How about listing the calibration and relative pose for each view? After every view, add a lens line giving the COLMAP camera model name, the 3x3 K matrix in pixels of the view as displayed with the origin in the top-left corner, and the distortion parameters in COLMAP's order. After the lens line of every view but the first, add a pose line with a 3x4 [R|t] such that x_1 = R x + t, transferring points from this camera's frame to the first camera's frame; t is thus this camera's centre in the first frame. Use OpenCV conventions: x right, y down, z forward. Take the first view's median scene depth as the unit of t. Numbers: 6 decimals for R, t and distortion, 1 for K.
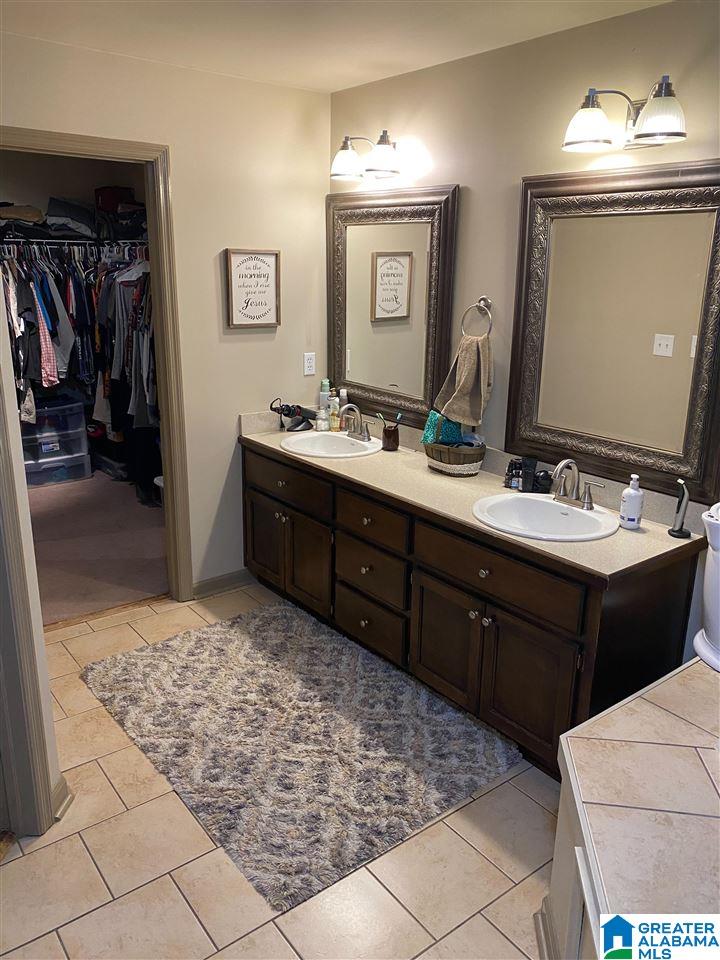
lens RADIAL K [[734.4, 0, 356.9], [0, 734.4, 482.2], [0, 0, 1]] dist [0.002199, -0.024814]
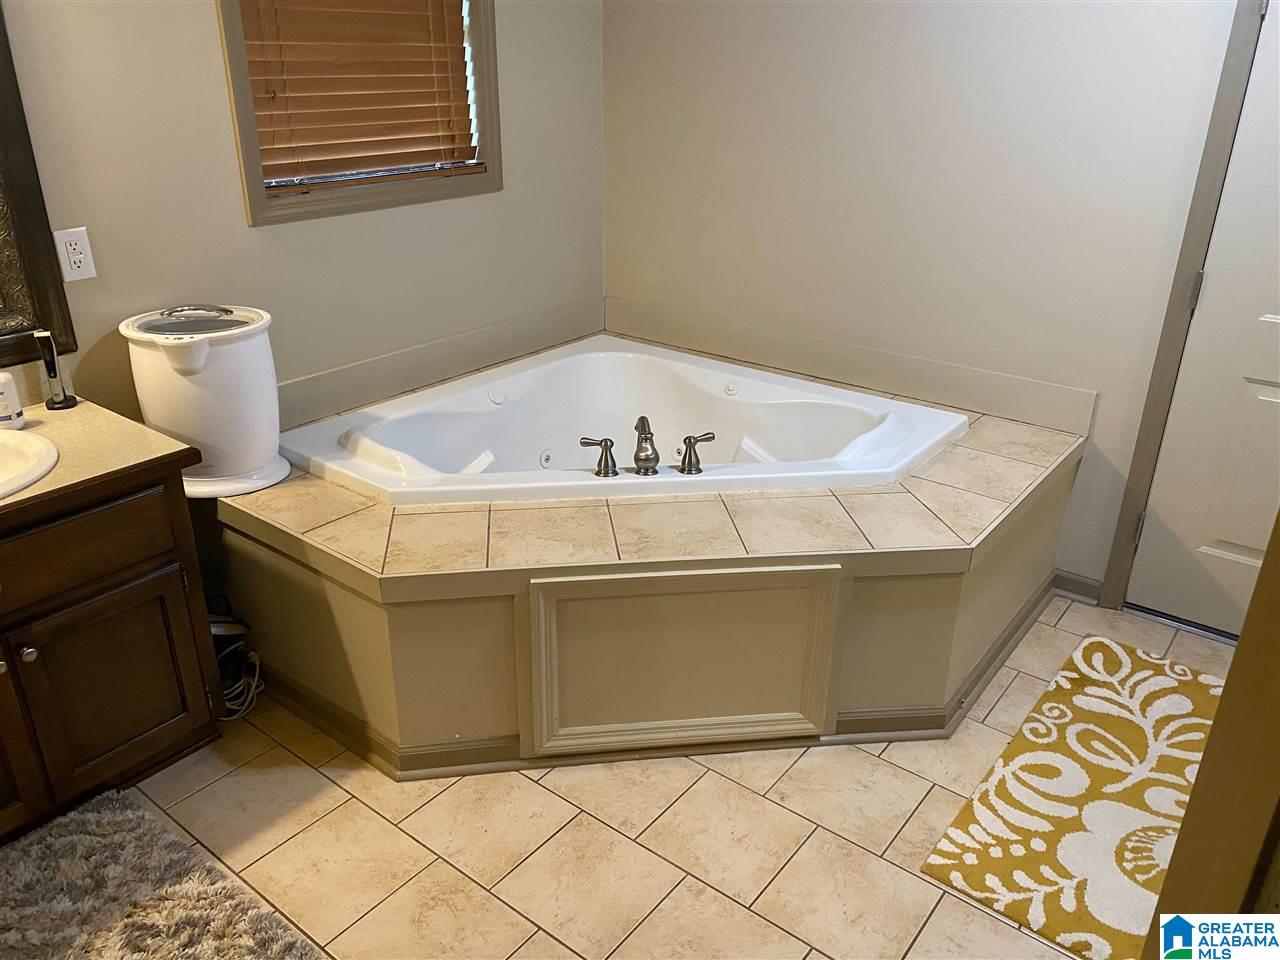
lens RADIAL K [[979.3, 0, 637.9], [0, 979.3, 476.1], [0, 0, 1]] dist [0.002199, -0.024814]
pose [[-0.252407, -0.407784, 0.877498, -0.593161], [0.268772, 0.841629, 0.468426, -0.171587], [-0.929544, 0.354081, -0.102831, 0.590501]]
